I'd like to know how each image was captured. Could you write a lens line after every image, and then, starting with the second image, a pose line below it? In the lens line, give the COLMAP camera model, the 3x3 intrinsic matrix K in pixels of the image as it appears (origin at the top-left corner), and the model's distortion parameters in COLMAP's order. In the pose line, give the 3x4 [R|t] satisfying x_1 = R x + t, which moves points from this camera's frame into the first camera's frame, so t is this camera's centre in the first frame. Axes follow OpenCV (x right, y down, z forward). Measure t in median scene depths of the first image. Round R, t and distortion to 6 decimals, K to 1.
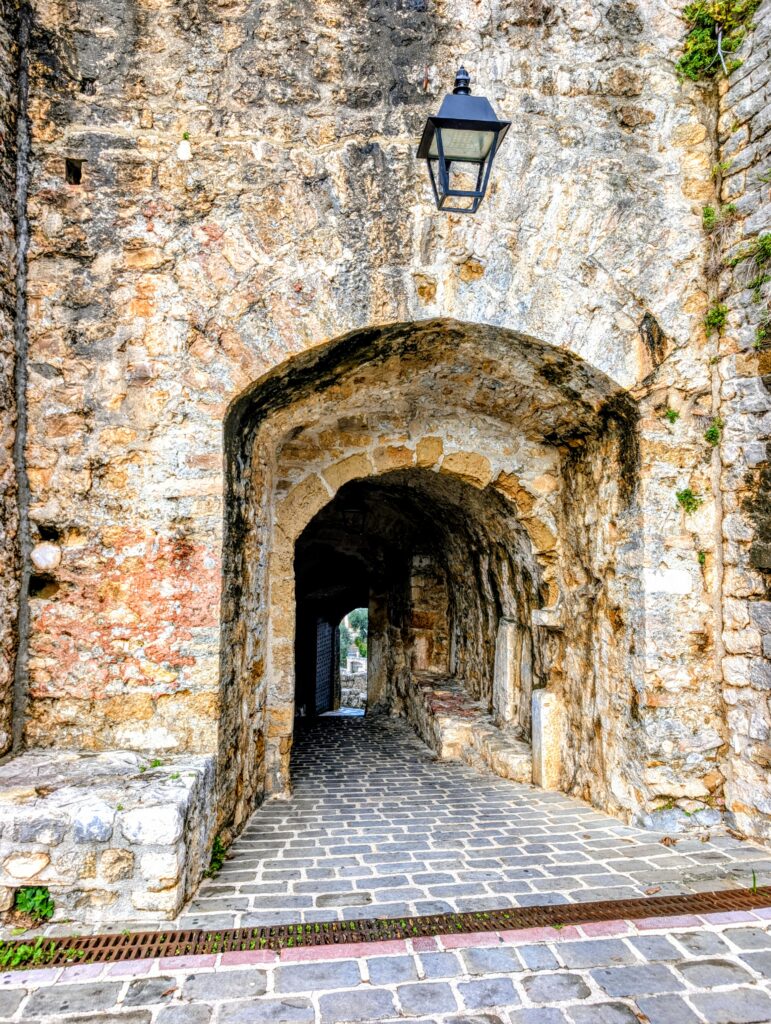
lens RADIAL K [[738.7, 0, 385.5], [0, 738.7, 512.0], [0, 0, 1]] dist [0.014983, -0.004839]
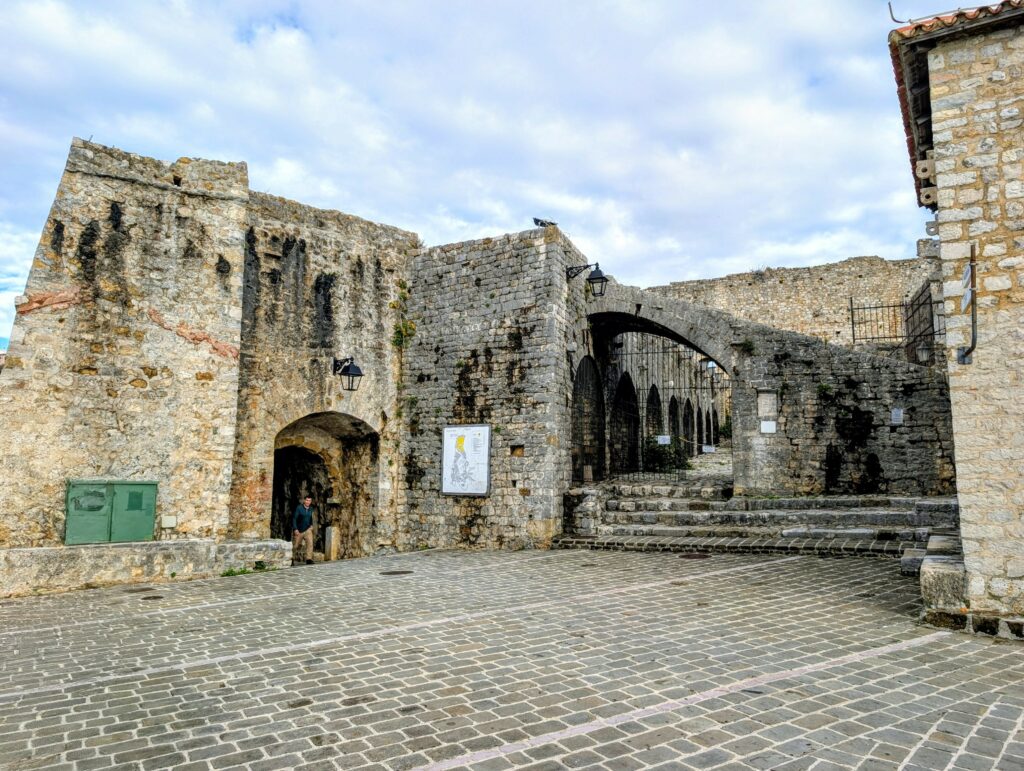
lens RADIAL K [[738.7, 0, 512.0], [0, 738.7, 385.5], [0, 0, 1]] dist [0.014983, -0.004839]
pose [[0.762063, 0.070687, 0.643633, -1.500050], [-0.033772, 0.997009, -0.069510, -0.162819], [-0.646621, 0.031234, 0.762172, -2.164382]]
